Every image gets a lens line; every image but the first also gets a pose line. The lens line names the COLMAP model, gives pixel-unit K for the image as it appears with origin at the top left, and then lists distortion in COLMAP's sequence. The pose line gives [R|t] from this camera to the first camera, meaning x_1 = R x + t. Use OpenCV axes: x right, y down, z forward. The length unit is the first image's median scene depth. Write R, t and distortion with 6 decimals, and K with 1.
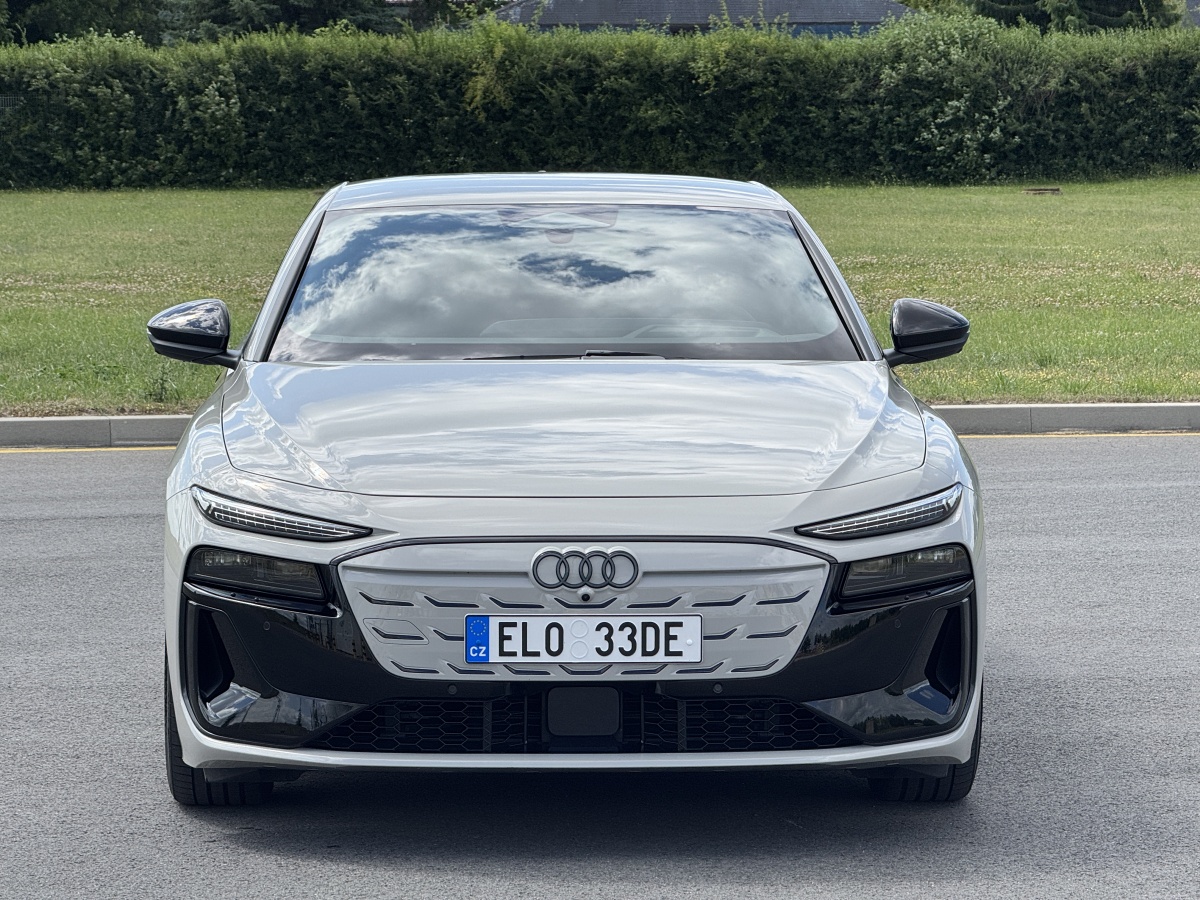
lens RADIAL K [[4241.8, 0, 600.0], [0, 4241.8, 450.0], [0, 0, 1]] dist [0.314735, -3.945619]
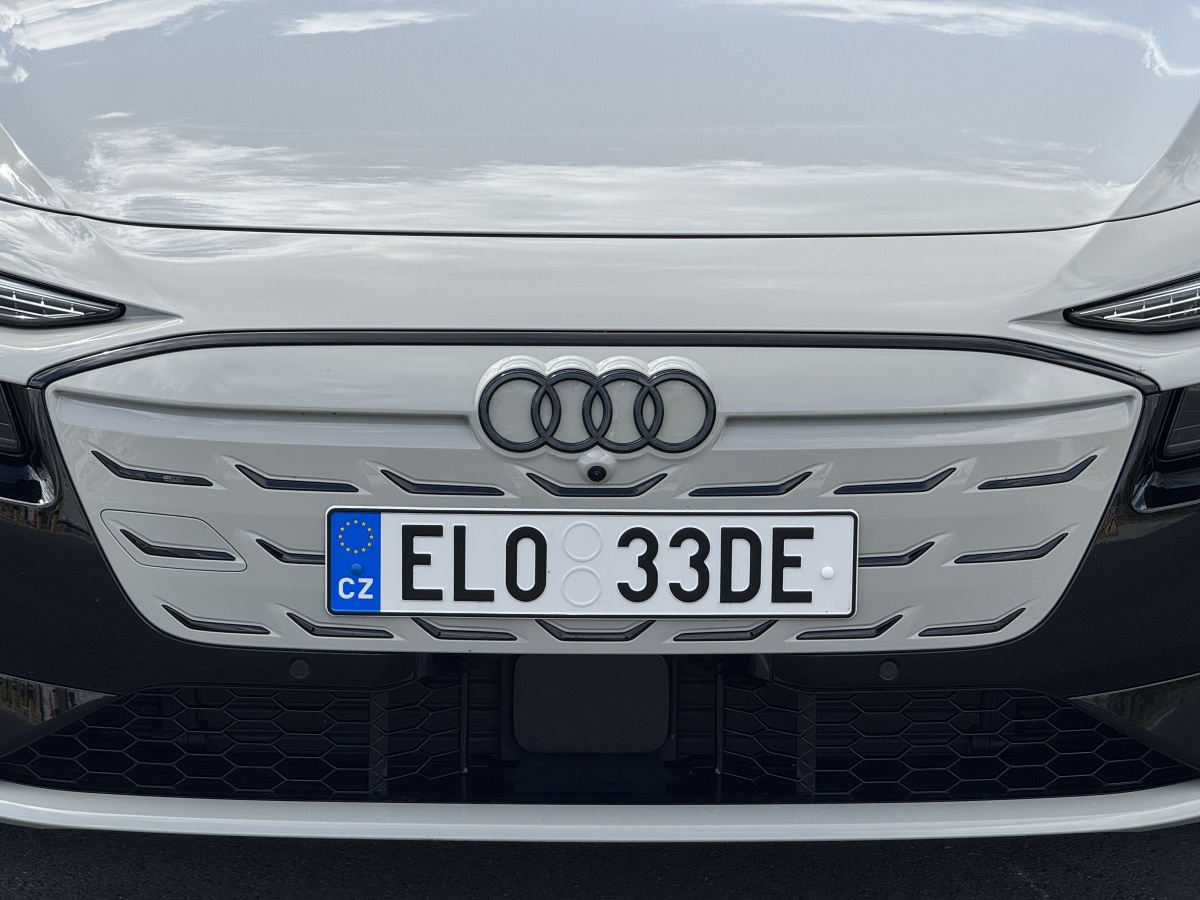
lens RADIAL K [[4241.8, 0, 600.0], [0, 4241.8, 450.0], [0, 0, 1]] dist [0.314735, -3.945619]
pose [[0.999765, 0.013231, -0.017168, 0.004572], [-0.010614, 0.989459, 0.144421, -0.032041], [0.018898, -0.144205, 0.989367, 0.558431]]
